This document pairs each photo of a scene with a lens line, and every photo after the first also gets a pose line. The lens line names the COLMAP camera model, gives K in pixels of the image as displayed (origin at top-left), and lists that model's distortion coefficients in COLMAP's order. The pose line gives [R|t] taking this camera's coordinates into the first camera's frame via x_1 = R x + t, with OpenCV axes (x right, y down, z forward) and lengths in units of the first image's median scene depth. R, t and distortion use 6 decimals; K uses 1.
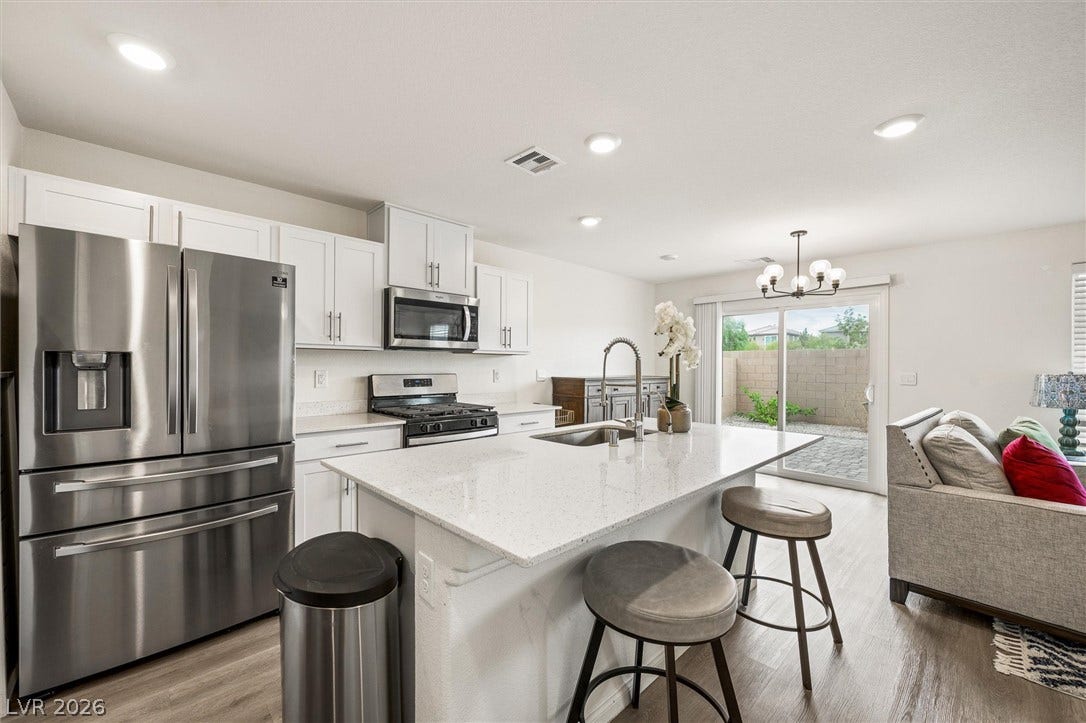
lens RADIAL K [[432.2, 0, 544.8], [0, 432.2, 365.7], [0, 0, 1]] dist [0.000741, 0.000235]
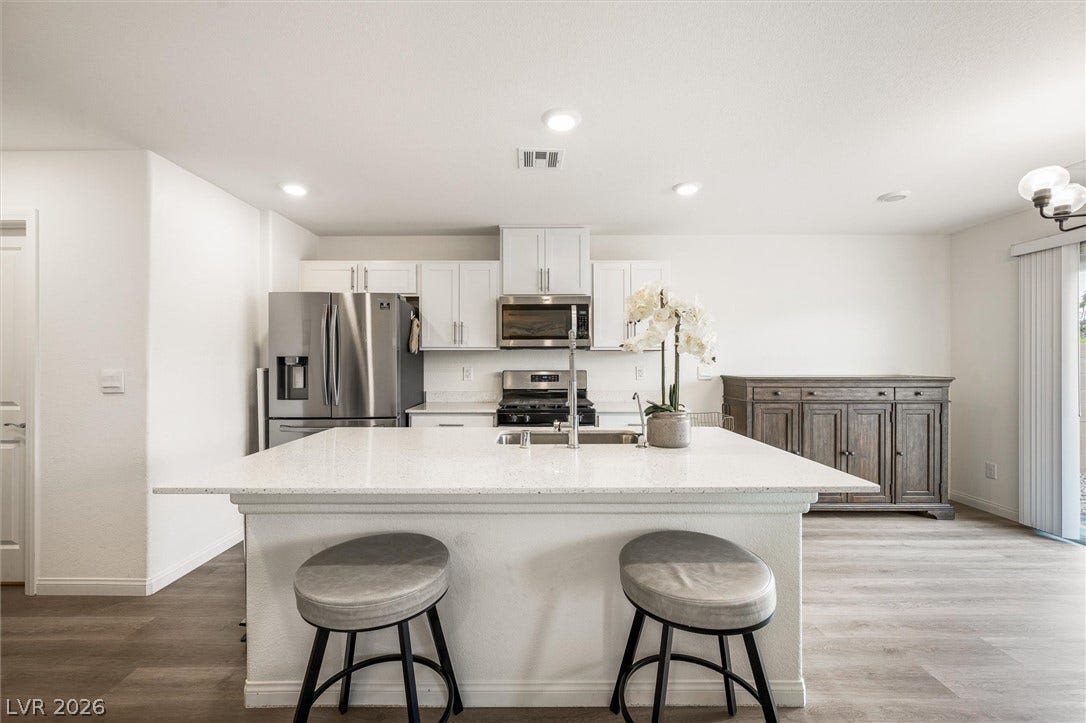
lens RADIAL K [[432.2, 0, 537.9], [0, 432.2, 362.1], [0, 0, 1]] dist [0.000741, 0.000235]
pose [[0.711968, -0.006985, -0.702178, 0.494059], [0.006317, 0.999974, -0.003542, 0.001664], [0.702184, -0.001913, 0.711993, 0.208351]]
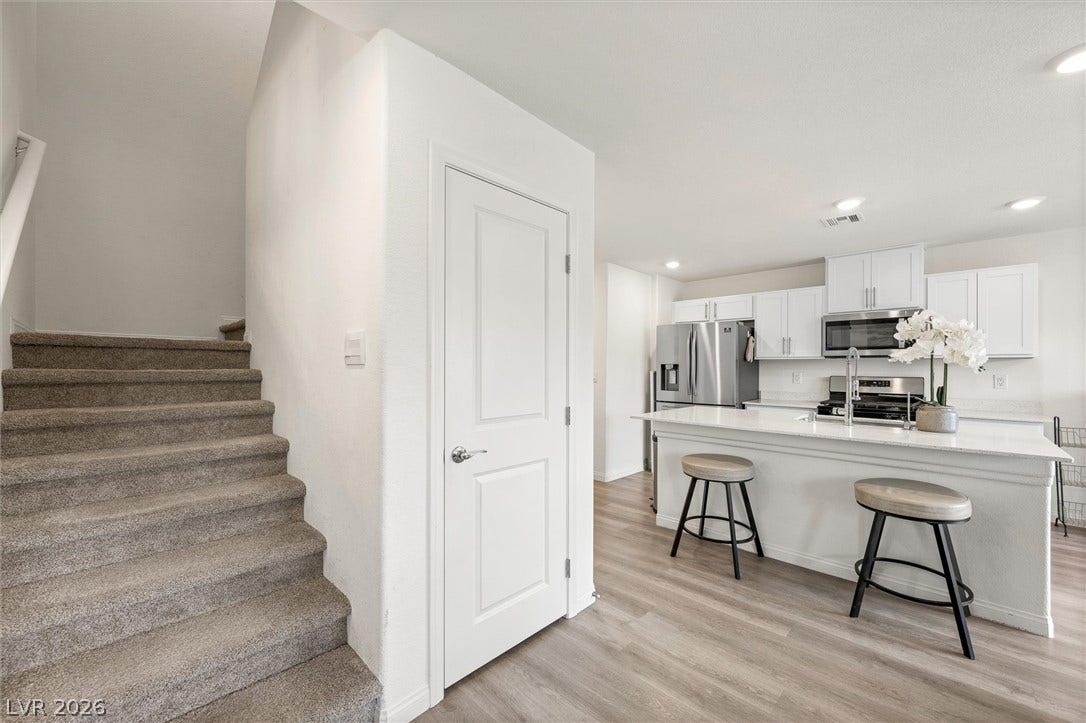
lens RADIAL K [[432.2, 0, 543.8], [0, 432.2, 366.9], [0, 0, 1]] dist [0.000741, 0.000235]
pose [[0.030495, -0.005884, -0.999518, 0.963670], [-0.005124, 0.999969, -0.006043, 0.003971], [0.999522, 0.005306, 0.030464, 0.014097]]
